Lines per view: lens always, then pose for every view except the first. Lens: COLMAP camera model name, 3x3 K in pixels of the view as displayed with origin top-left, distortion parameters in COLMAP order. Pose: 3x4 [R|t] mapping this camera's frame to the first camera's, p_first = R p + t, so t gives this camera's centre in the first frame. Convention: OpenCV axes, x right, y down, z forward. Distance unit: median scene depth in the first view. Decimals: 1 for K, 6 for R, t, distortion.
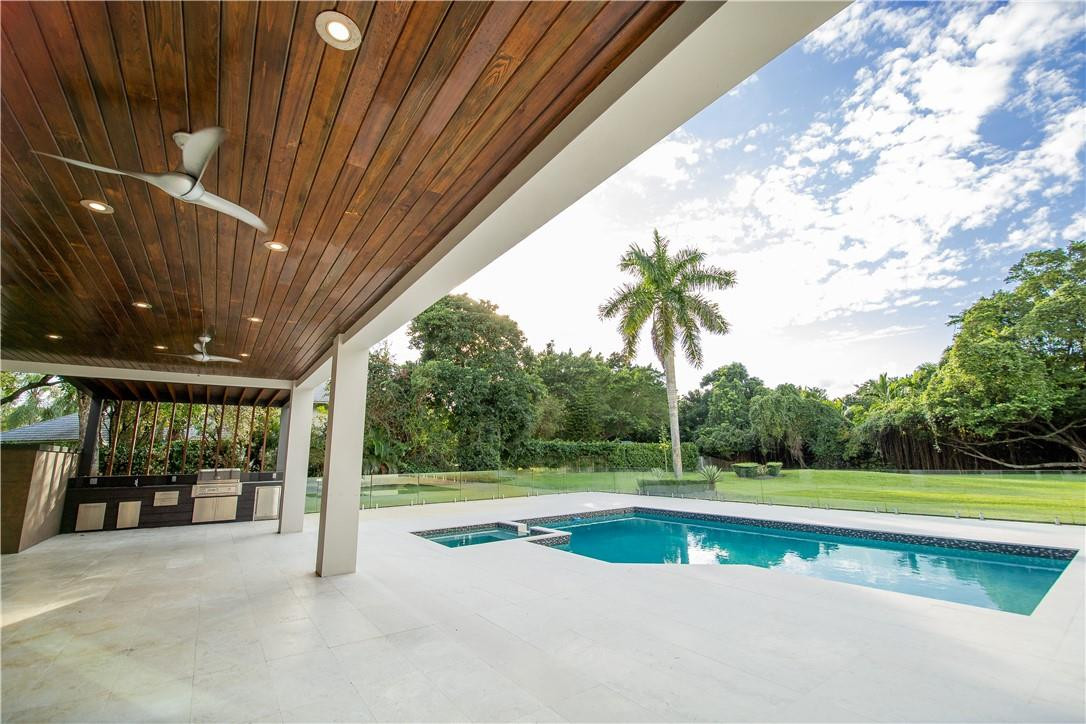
lens RADIAL K [[451.9, 0, 543.0], [0, 451.9, 362.0], [0, 0, 1]] dist [-0.000566, -0.006028]
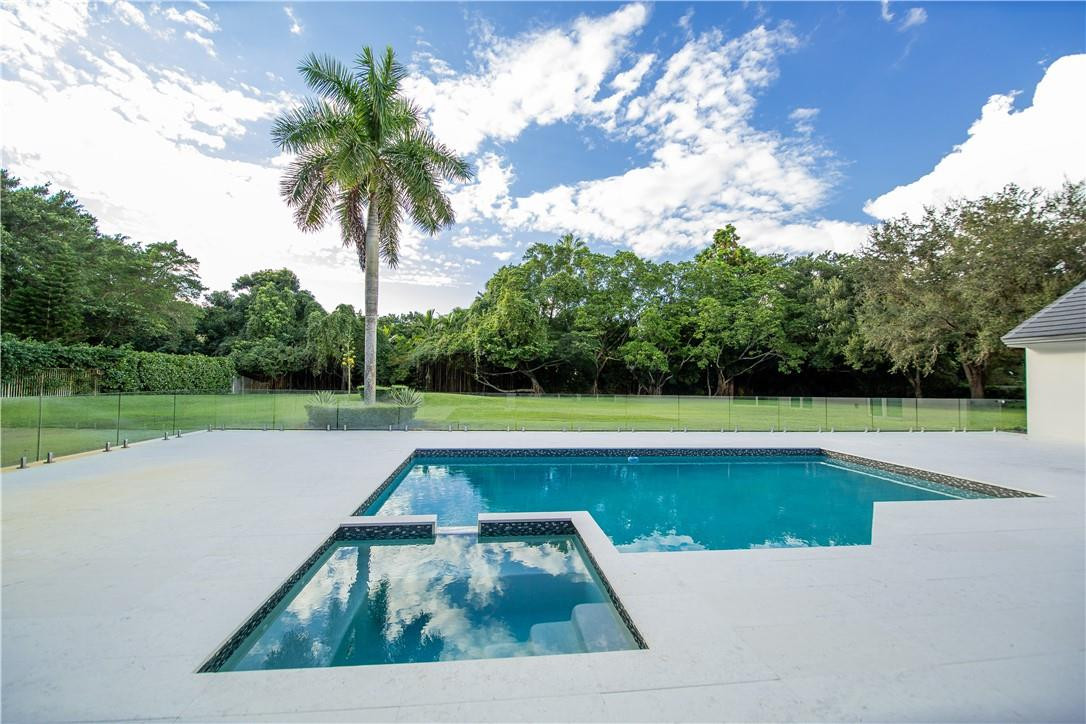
lens RADIAL K [[451.9, 0, 543.0], [0, 451.9, 362.0], [0, 0, 1]] dist [-0.000566, -0.006028]
pose [[0.471801, 0.059927, 0.879666, -0.112717], [-0.207370, 0.977243, 0.044646, 0.046997], [-0.856973, -0.203480, 0.473491, 0.204890]]
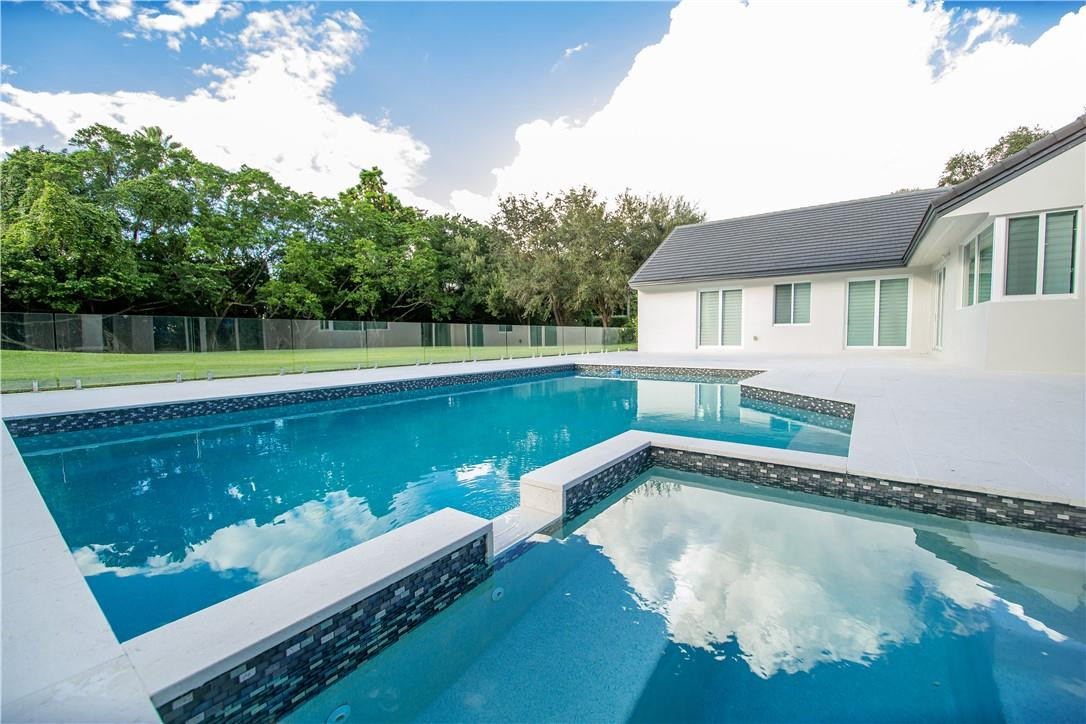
lens RADIAL K [[442.3, 0, 543.0], [0, 442.3, 362.0], [0, 0, 1]] dist [-0.001154, -0.005830]
pose [[-0.304489, -0.031791, 0.951985, -0.059592], [-0.180682, 0.983225, -0.024957, 0.083700], [-0.935222, -0.179605, -0.305125, 0.283751]]
